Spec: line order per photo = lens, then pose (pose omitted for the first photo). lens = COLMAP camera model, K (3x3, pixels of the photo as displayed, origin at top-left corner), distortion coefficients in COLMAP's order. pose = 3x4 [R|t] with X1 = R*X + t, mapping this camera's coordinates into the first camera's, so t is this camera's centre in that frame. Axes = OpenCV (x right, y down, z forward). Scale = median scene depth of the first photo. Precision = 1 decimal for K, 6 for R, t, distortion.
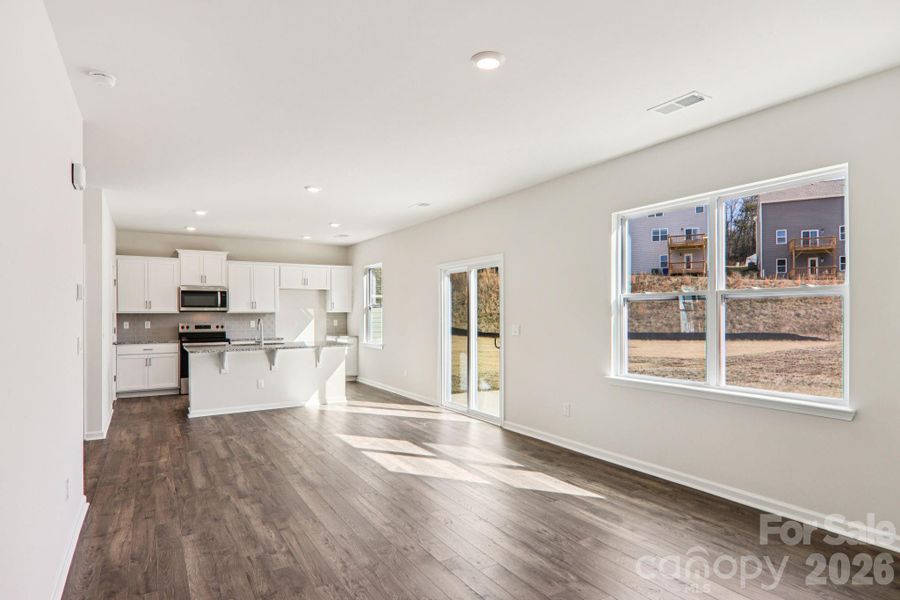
lens RADIAL K [[500.4, 0, 451.9], [0, 500.4, 309.7], [0, 0, 1]] dist [-0.003075, -0.003037]
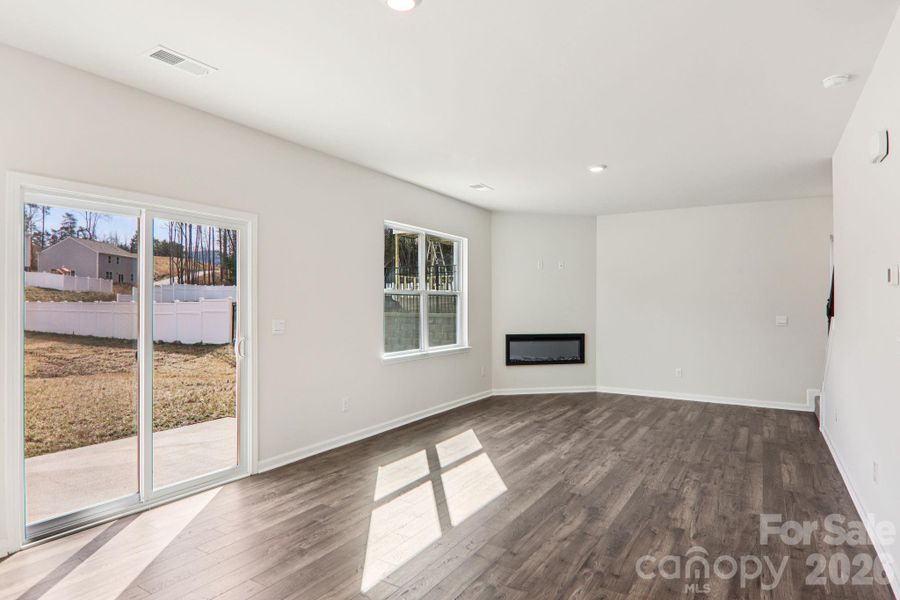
lens RADIAL K [[504.4, 0, 446.8], [0, 504.4, 302.3], [0, 0, 1]] dist [-0.004283, -0.001579]
pose [[-0.447289, 0.004073, 0.894380, -0.431123], [-0.007313, 0.999940, -0.008211, 0.005746], [-0.894359, -0.010213, -0.447232, 0.748789]]
